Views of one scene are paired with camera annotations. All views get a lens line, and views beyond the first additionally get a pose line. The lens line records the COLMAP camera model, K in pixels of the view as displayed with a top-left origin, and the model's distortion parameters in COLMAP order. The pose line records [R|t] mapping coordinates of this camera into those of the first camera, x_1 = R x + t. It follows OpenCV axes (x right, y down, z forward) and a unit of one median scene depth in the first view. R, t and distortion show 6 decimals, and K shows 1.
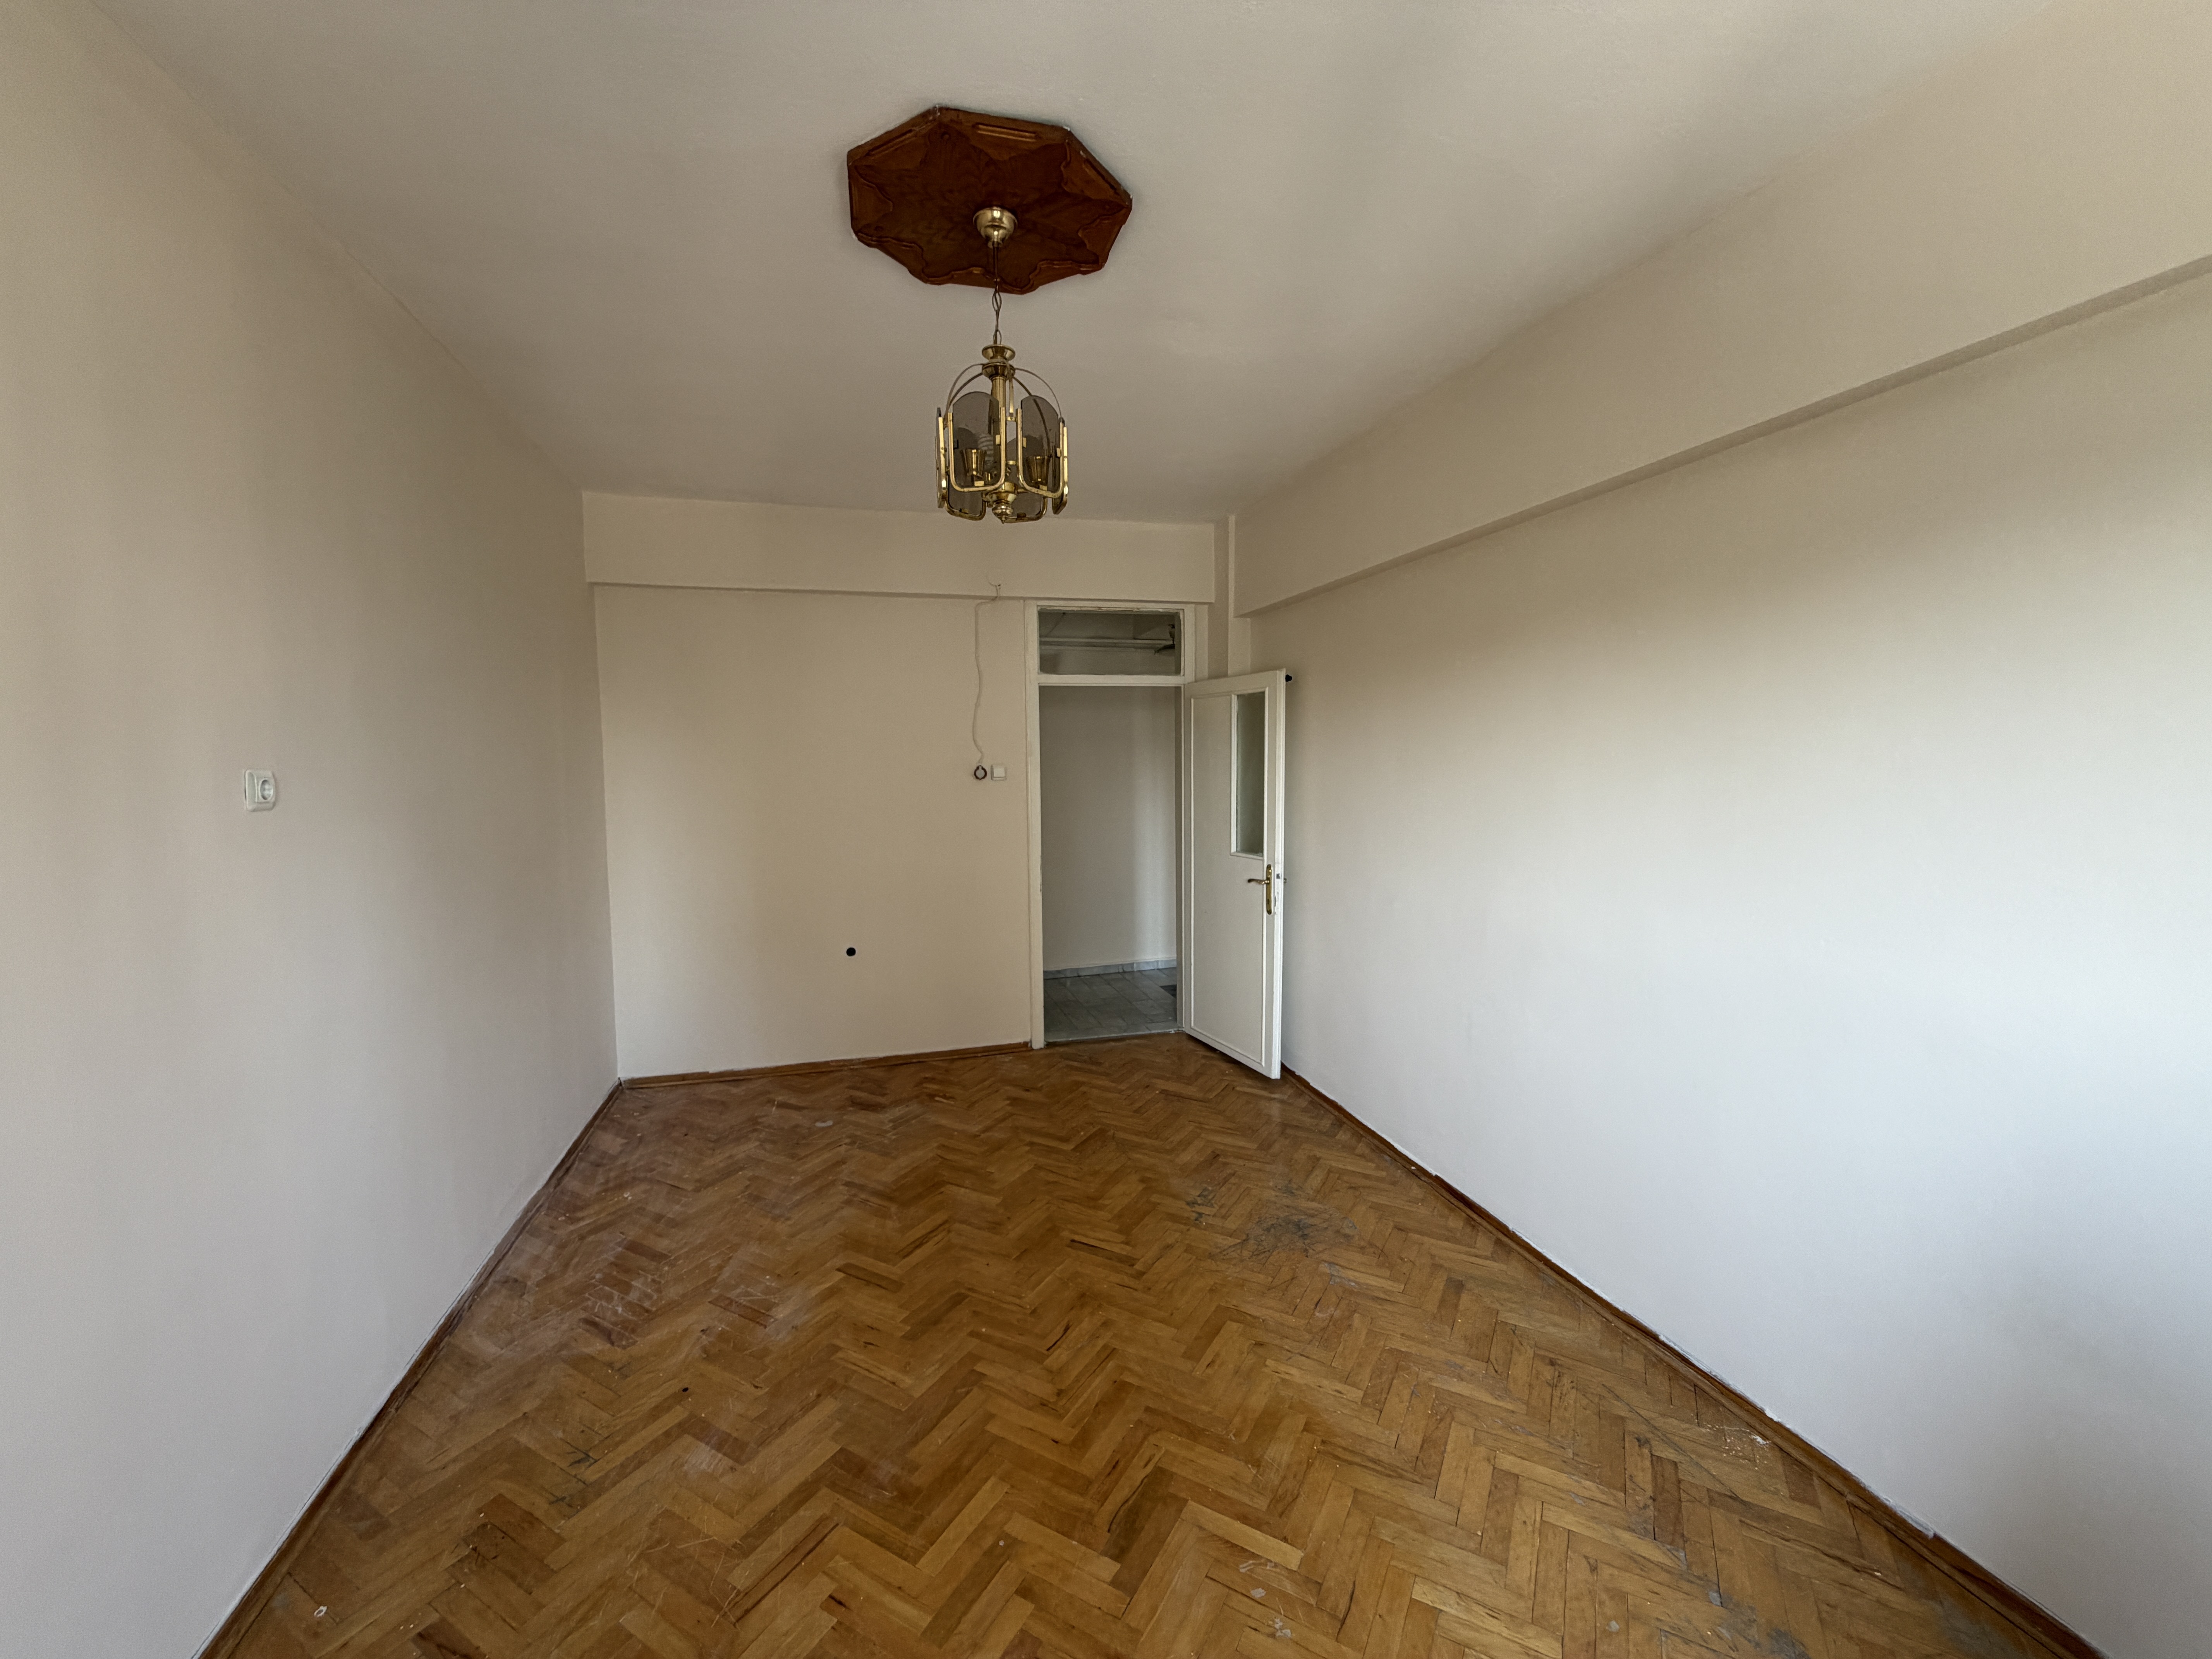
lens RADIAL K [[881.2, 0, 1102.3], [0, 881.2, 827.9], [0, 0, 1]] dist [0.000038, 0.000411]
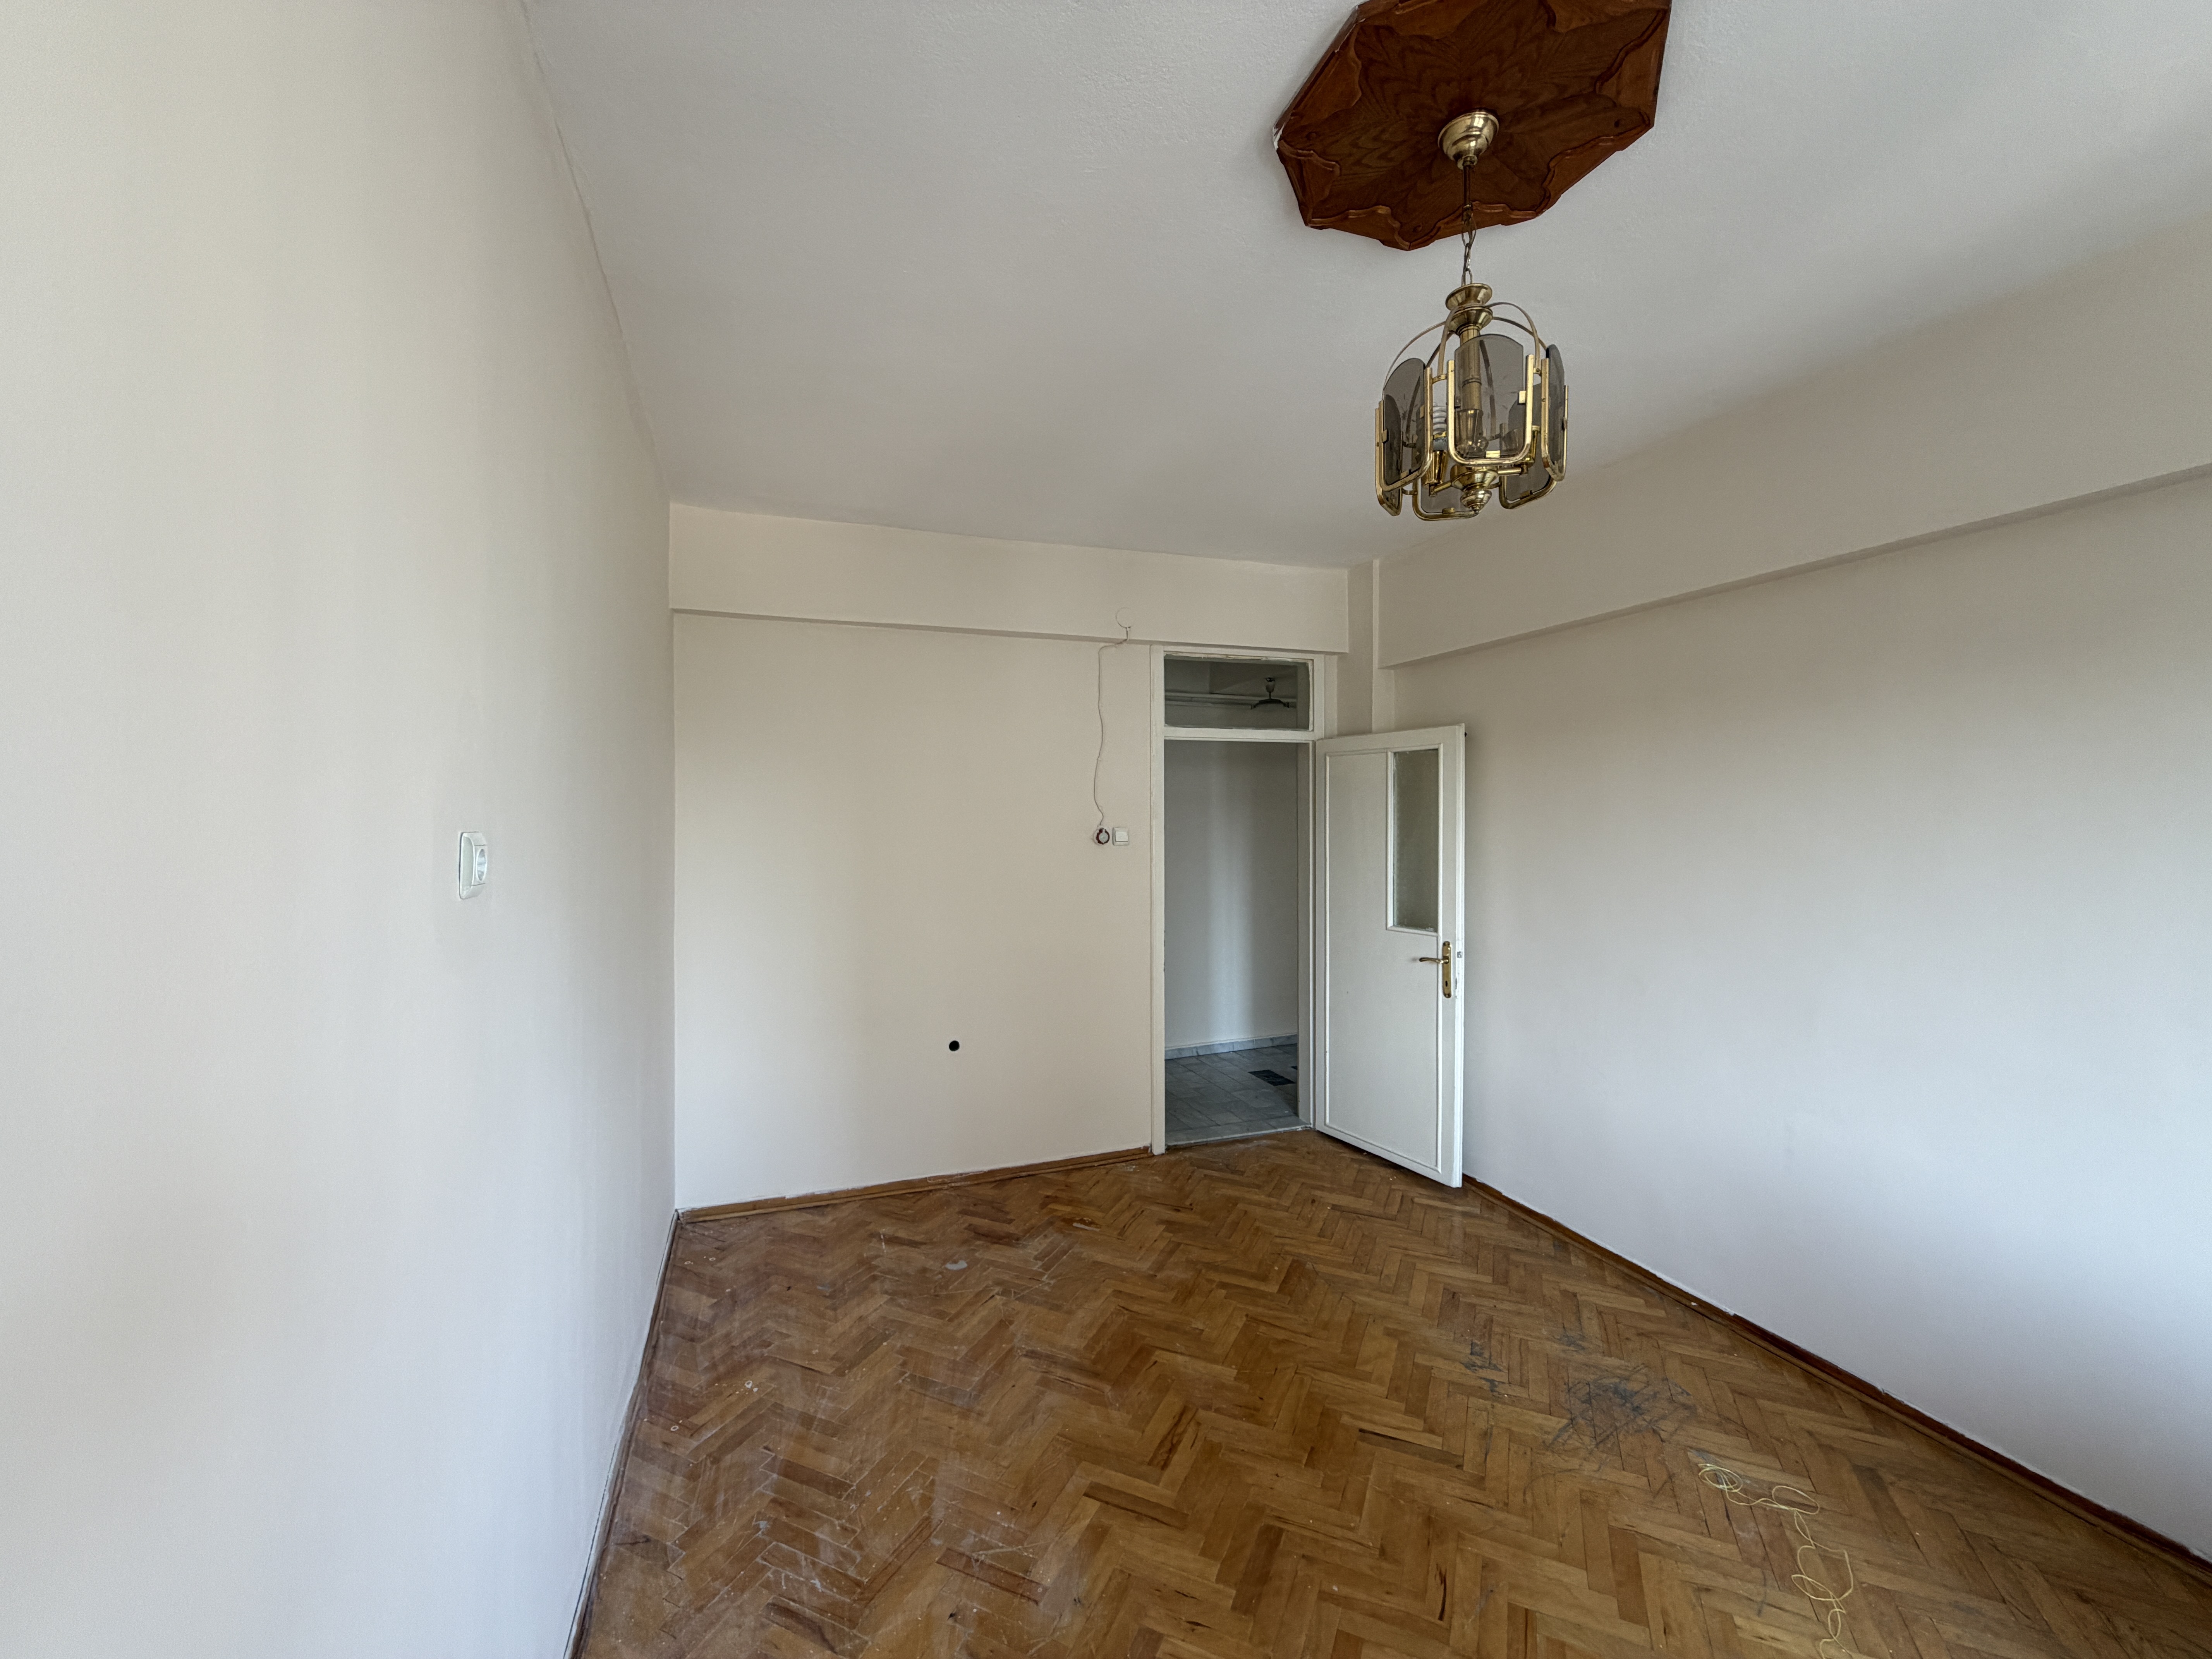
lens RADIAL K [[881.2, 0, 1102.3], [0, 881.2, 827.9], [0, 0, 1]] dist [0.000038, 0.000411]
pose [[0.996222, 0.006771, 0.086574, -0.249533], [-0.000662, 0.997519, -0.070398, -0.010616], [-0.086836, 0.070075, 0.993755, 0.146430]]
